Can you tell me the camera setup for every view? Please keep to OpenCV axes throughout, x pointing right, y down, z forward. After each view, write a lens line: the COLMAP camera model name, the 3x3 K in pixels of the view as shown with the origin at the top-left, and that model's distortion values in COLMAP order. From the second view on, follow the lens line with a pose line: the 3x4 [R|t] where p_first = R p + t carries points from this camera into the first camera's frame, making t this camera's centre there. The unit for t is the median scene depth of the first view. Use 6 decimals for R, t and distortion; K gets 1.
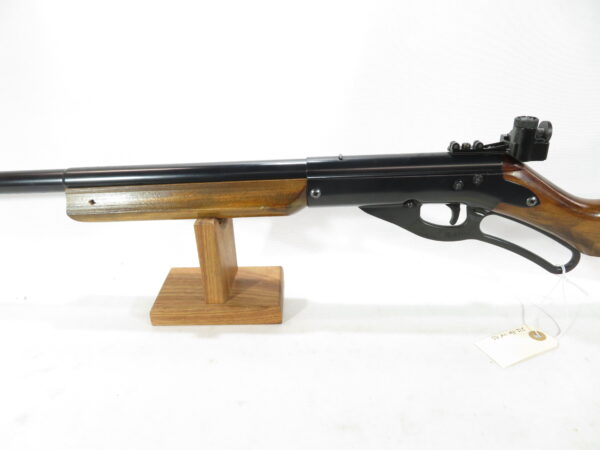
lens RADIAL K [[442.4, 0, 297.4], [0, 442.4, 226.9], [0, 0, 1]] dist [-0.006760, -0.001707]
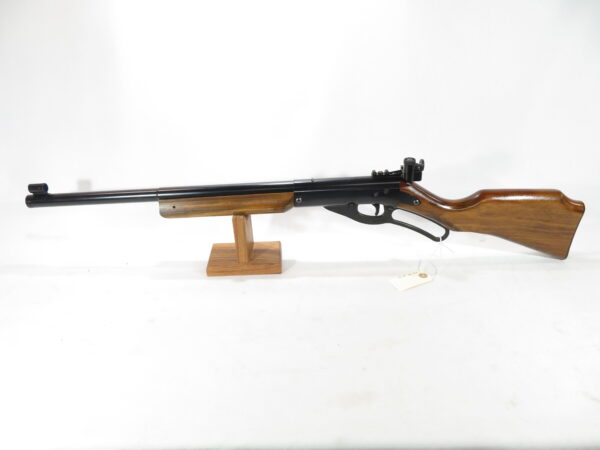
lens RADIAL K [[442.4, 0, 303.5], [0, 442.4, 222.8], [0, 0, 1]] dist [-0.006760, -0.001707]
pose [[0.999094, -0.021875, 0.036501, -0.007608], [0.020390, 0.998969, 0.040569, -0.053256], [-0.037351, -0.039788, 0.998510, -0.771135]]
